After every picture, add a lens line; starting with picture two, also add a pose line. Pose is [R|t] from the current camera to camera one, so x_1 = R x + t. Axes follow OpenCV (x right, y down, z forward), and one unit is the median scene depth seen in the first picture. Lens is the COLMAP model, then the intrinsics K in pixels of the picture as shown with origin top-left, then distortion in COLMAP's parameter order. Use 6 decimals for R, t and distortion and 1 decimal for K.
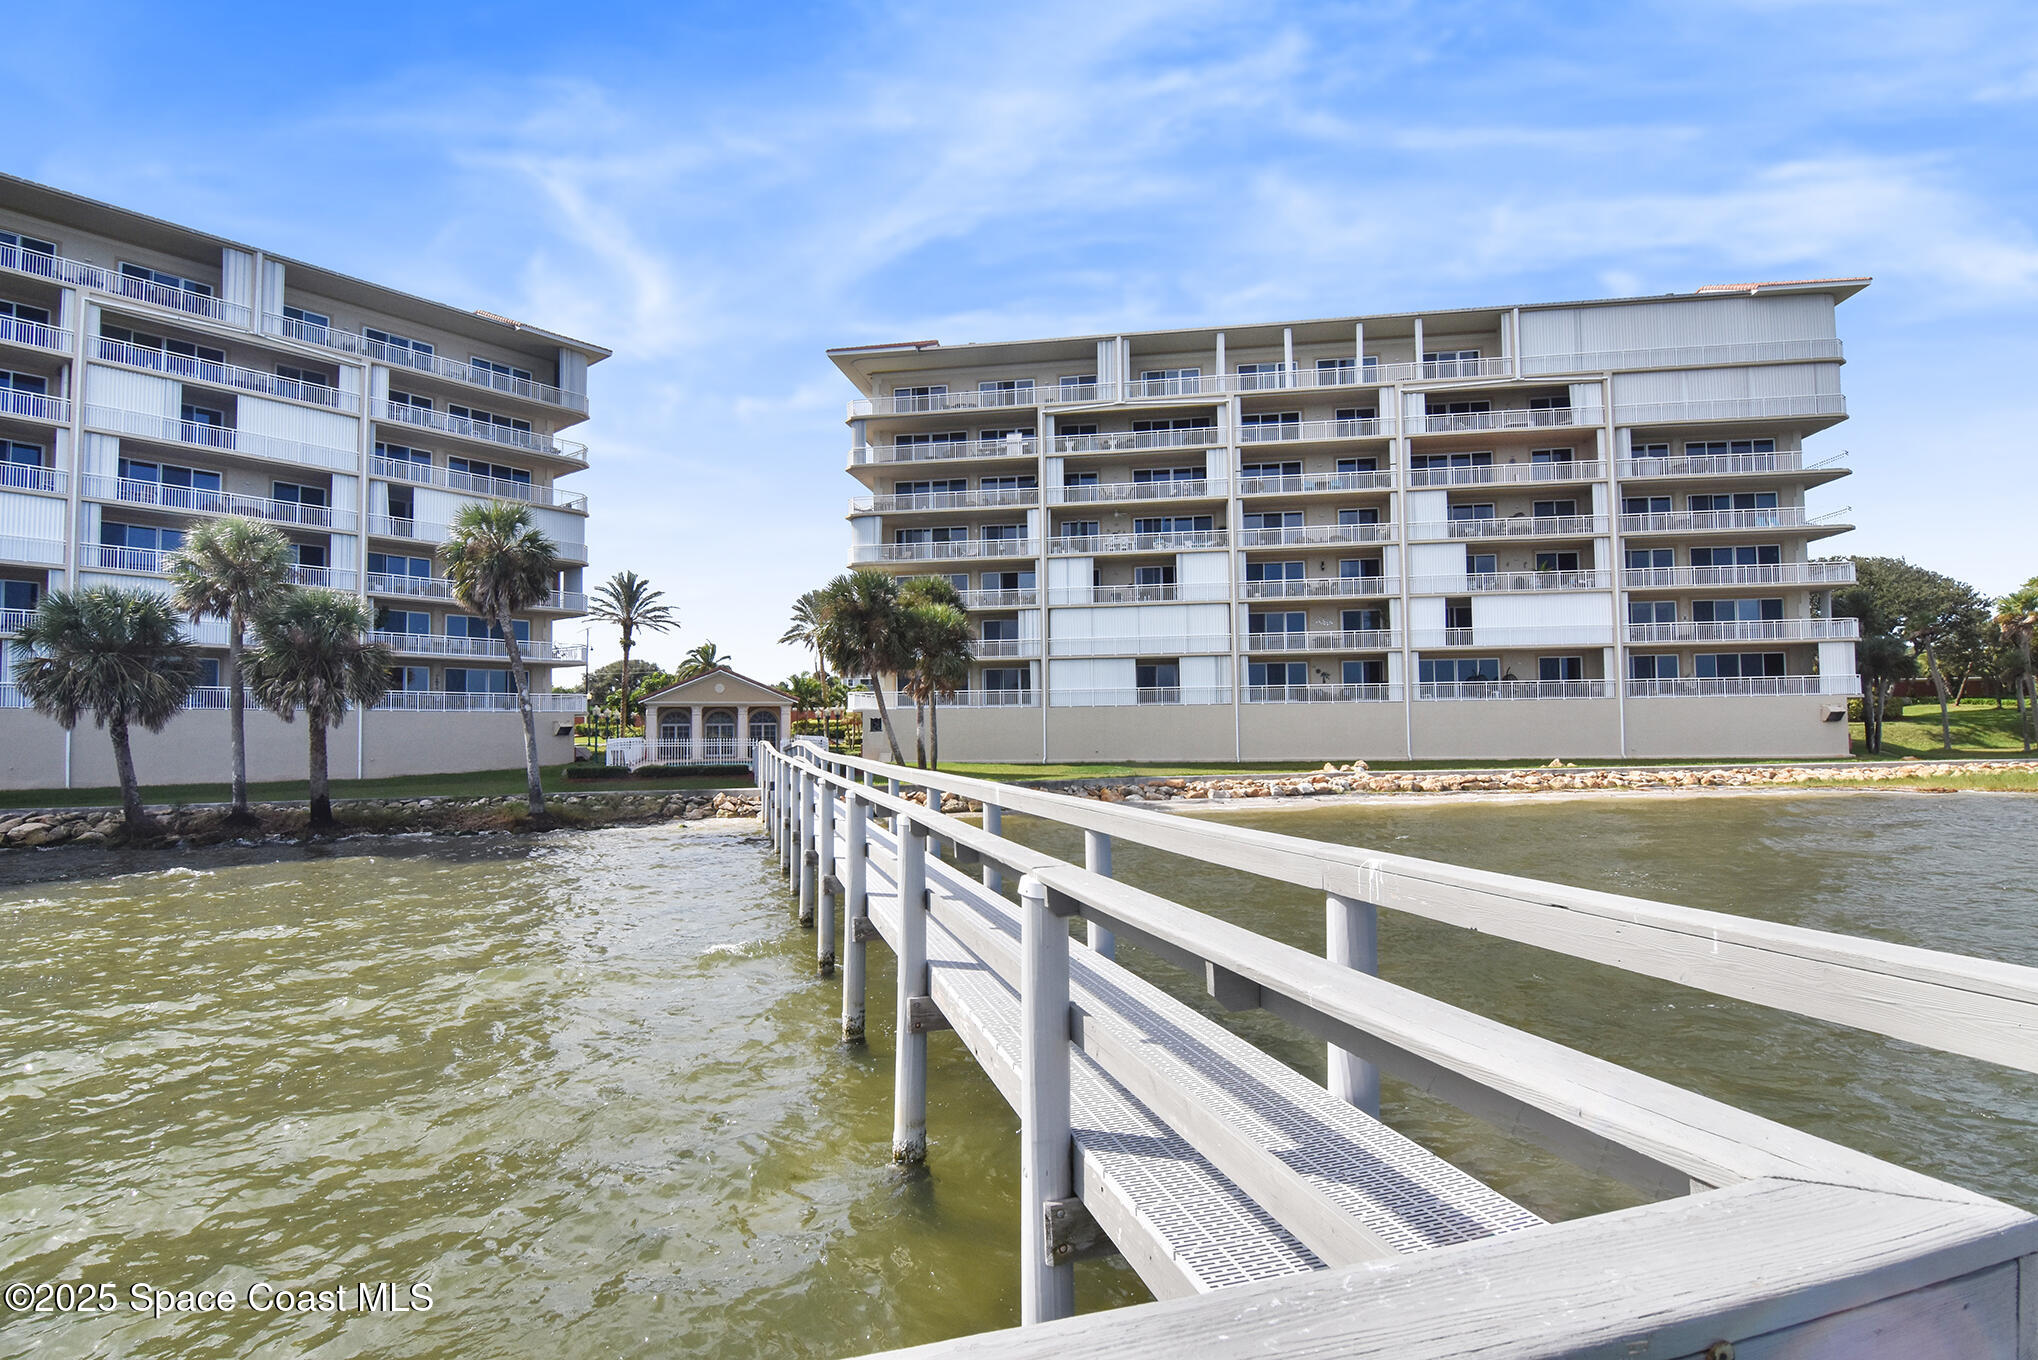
lens RADIAL K [[994.0, 0, 1019.0], [0, 994.0, 680.0], [0, 0, 1]] dist [-0.001217, -0.000255]
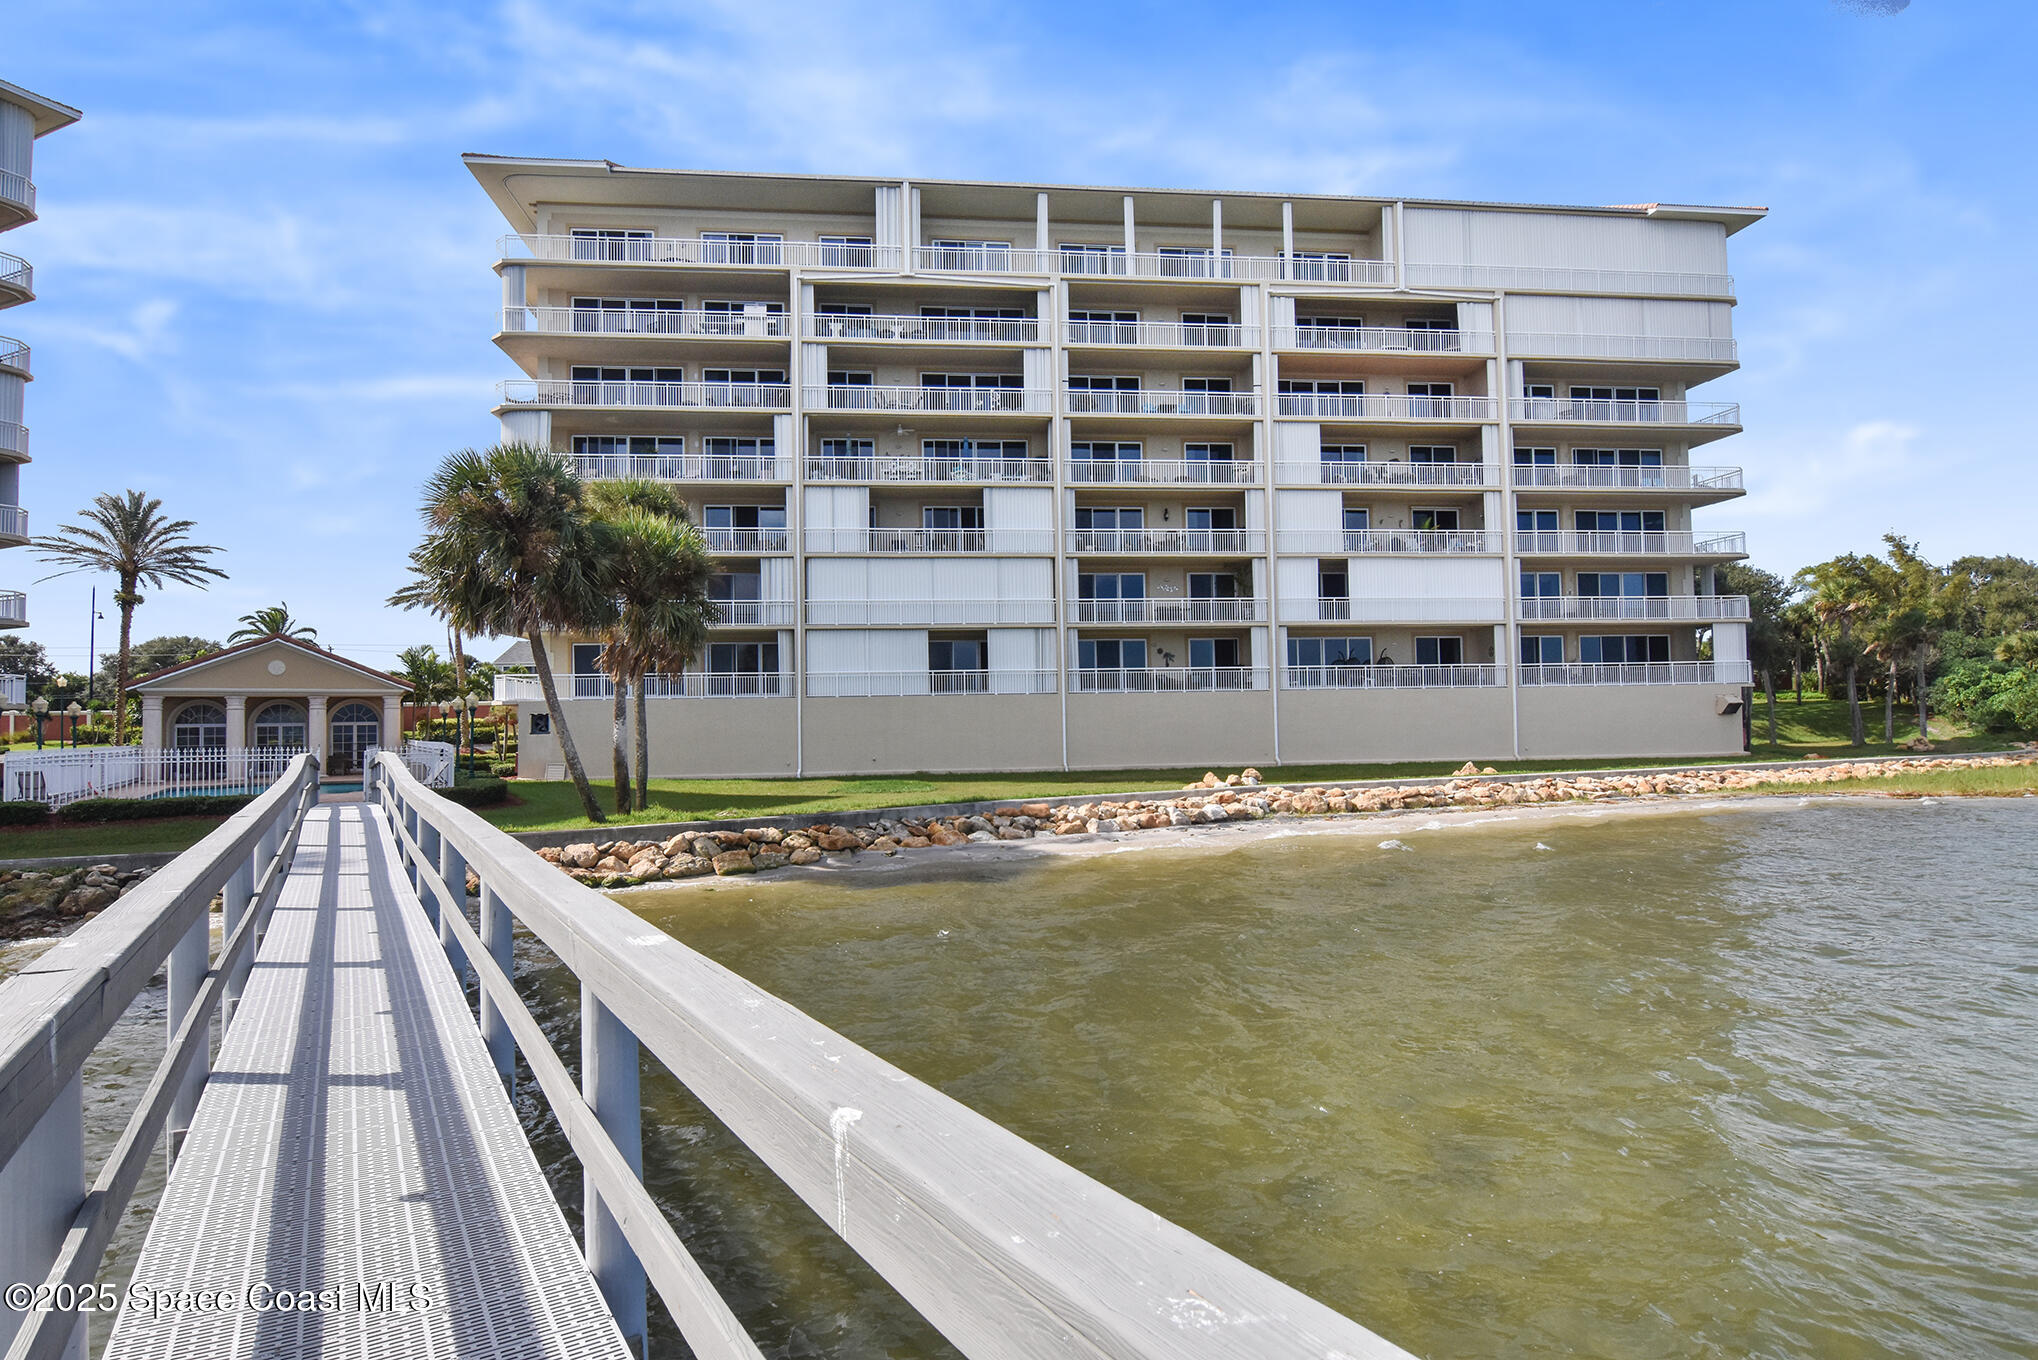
lens RADIAL K [[1113.8, 0, 1019.0], [0, 1113.8, 680.0], [0, 0, 1]] dist [0.002937, -0.021831]
pose [[0.965809, 0.004792, 0.259211, -0.028199], [-0.006197, 0.999970, 0.004606, 0.010455], [-0.259181, -0.006055, 0.965810, 0.202787]]
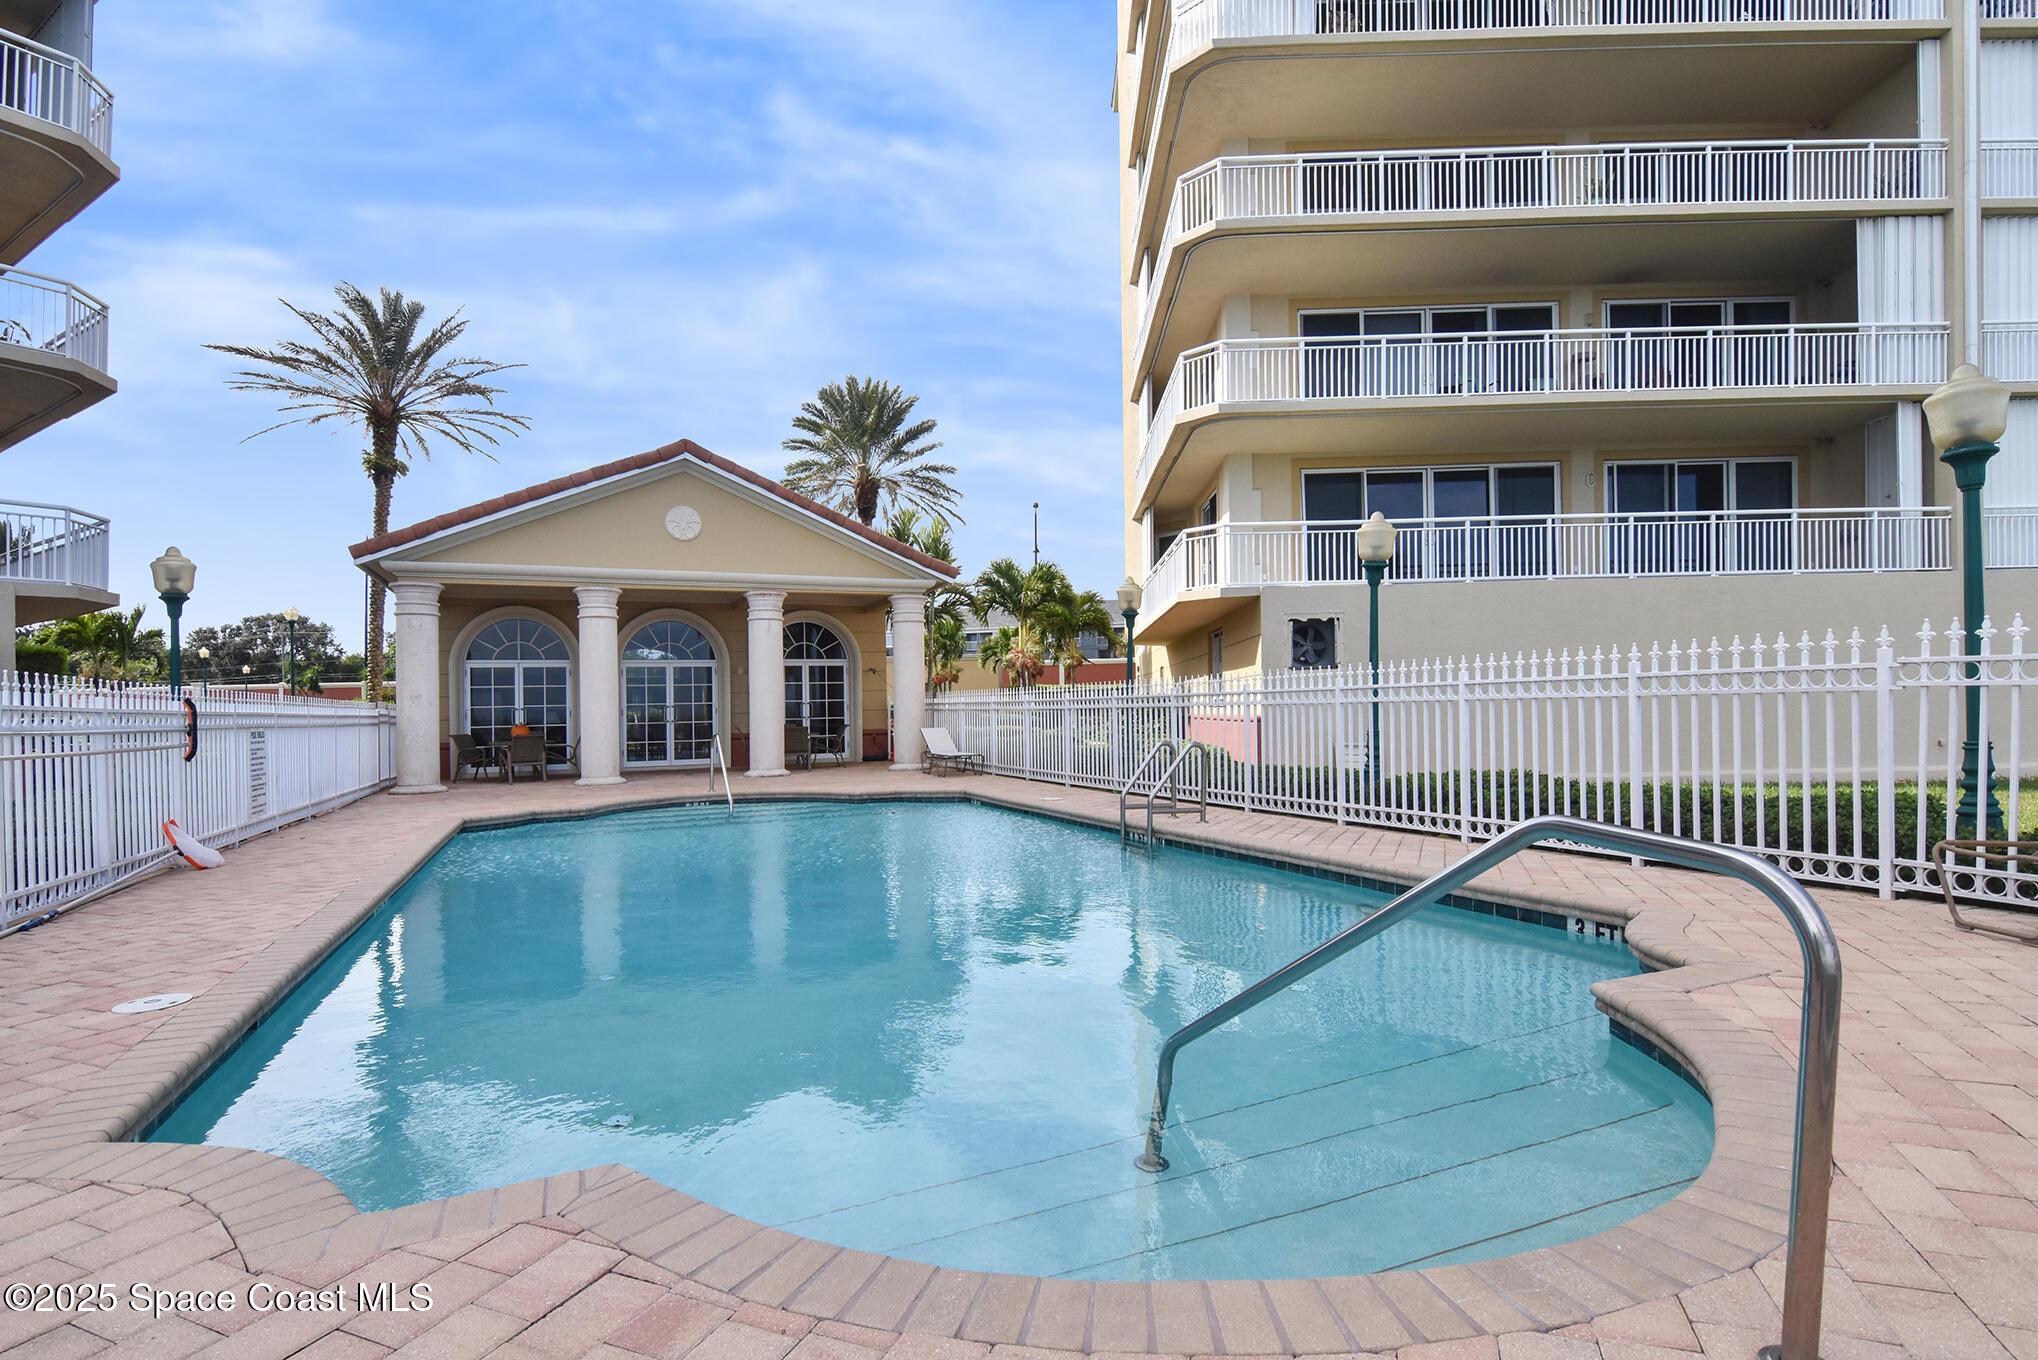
lens RADIAL K [[994.0, 0, 1019.0], [0, 994.0, 680.0], [0, 0, 1]] dist [-0.001217, -0.000255]
pose [[0.991659, -0.005632, 0.128767, -0.259234], [0.003303, 0.999827, 0.018295, 0.049887], [-0.128848, -0.017717, 0.991506, 0.756266]]
